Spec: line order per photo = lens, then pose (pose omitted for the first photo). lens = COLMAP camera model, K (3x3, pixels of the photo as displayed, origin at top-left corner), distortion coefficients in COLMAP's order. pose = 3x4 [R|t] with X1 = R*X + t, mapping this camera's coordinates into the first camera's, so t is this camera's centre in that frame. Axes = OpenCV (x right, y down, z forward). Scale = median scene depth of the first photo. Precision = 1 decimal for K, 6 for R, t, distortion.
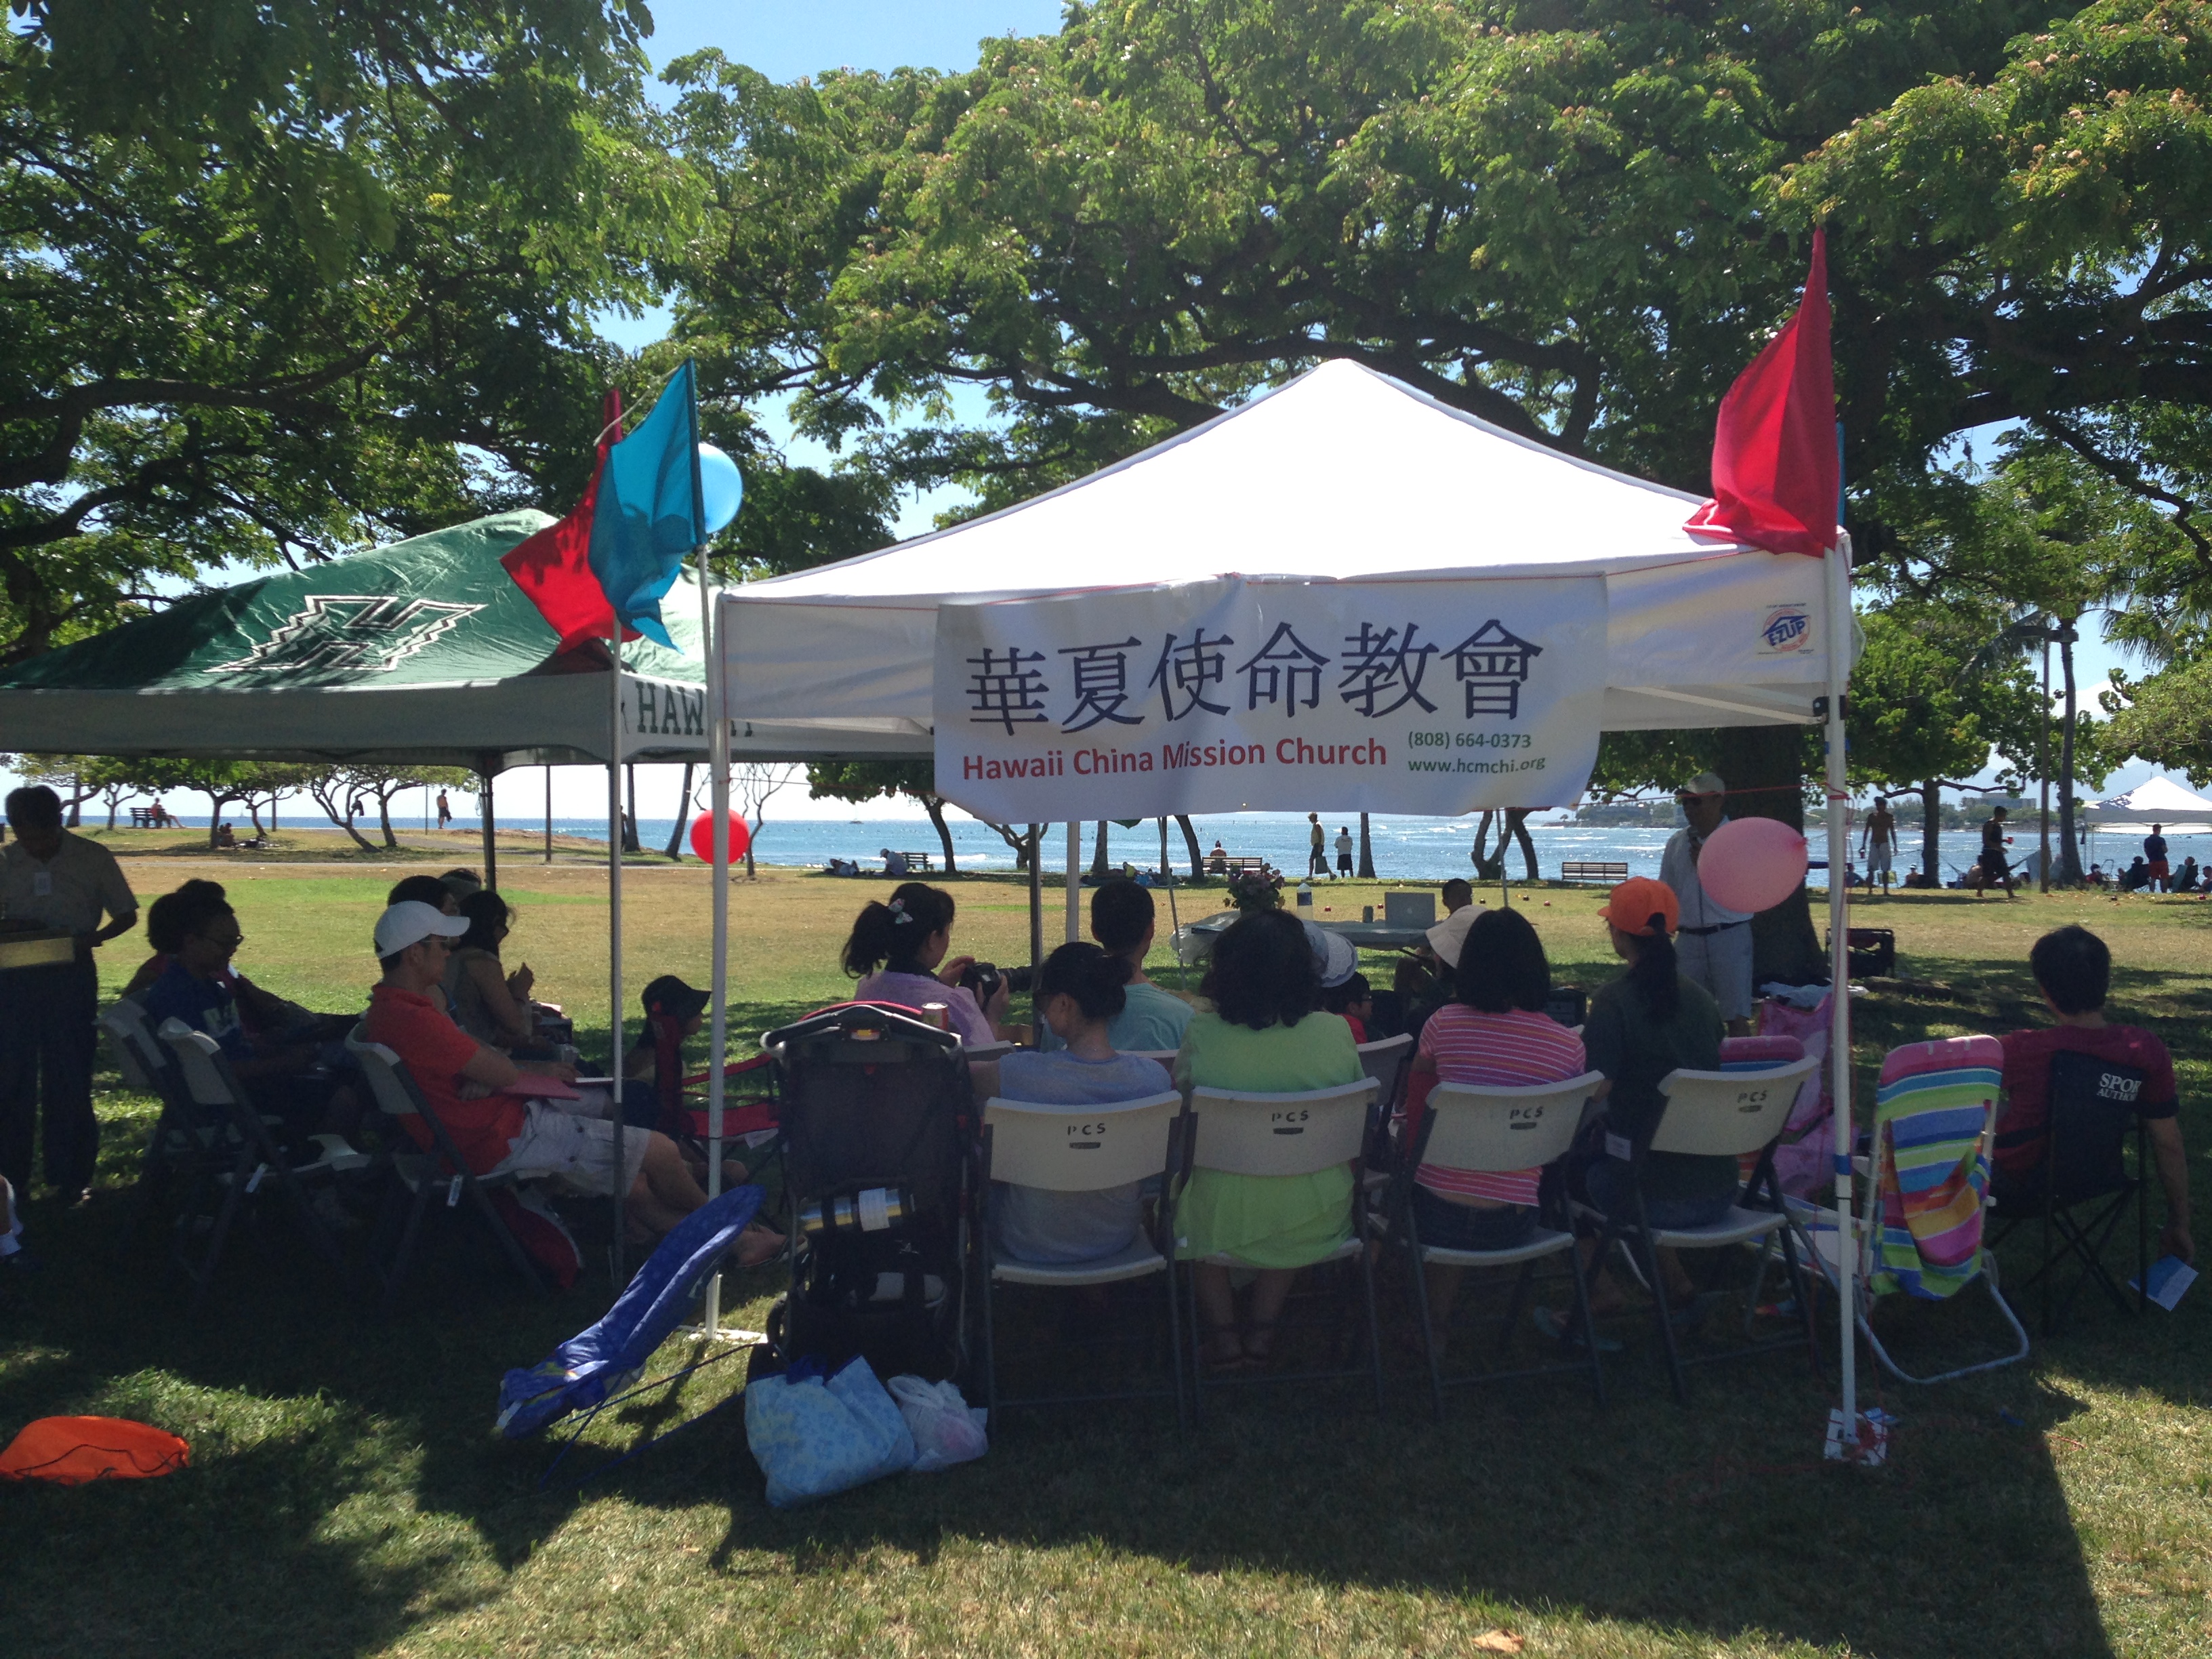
lens RADIAL K [[2055.8, 0, 1110.7], [0, 2055.8, 869.2], [0, 0, 1]] dist [0.075485, -0.021015]
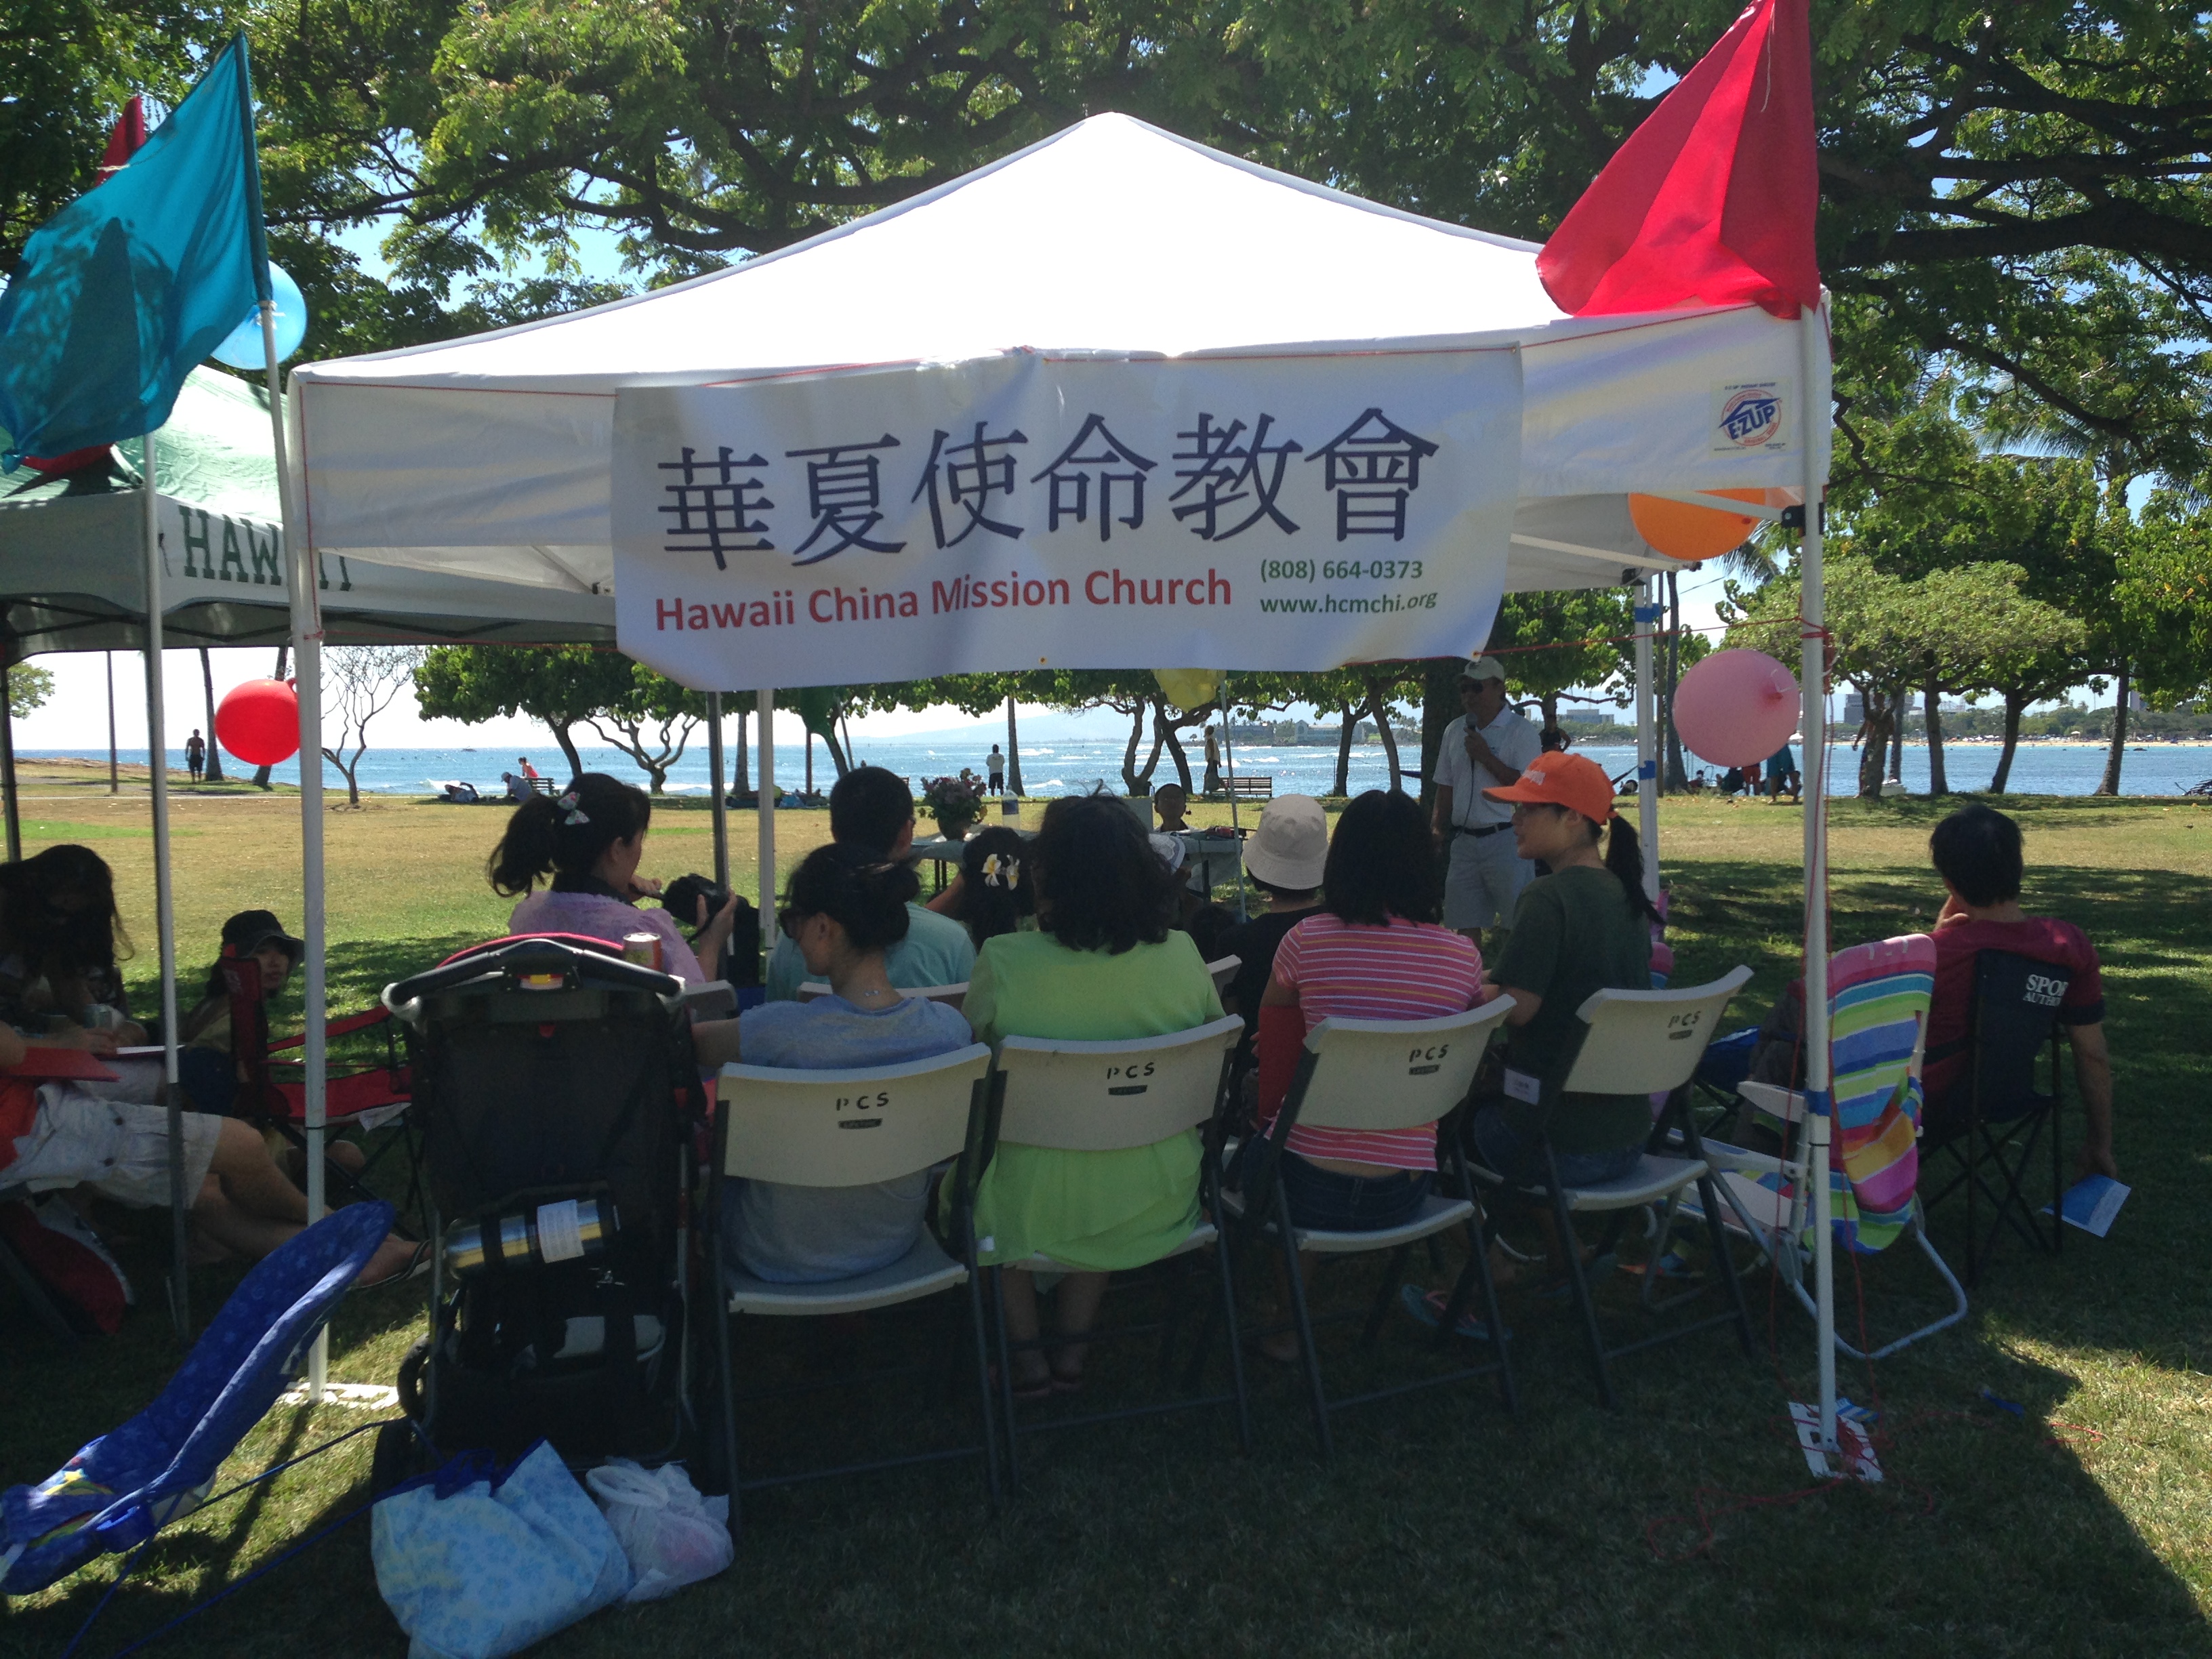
lens RADIAL K [[2055.8, 0, 1110.7], [0, 2055.8, 869.2], [0, 0, 1]] dist [0.075485, -0.021015]
pose [[0.984306, -0.023764, 0.174864, -0.044267], [0.017198, 0.999093, 0.038965, 0.016384], [-0.175631, -0.035346, 0.983821, 0.246257]]
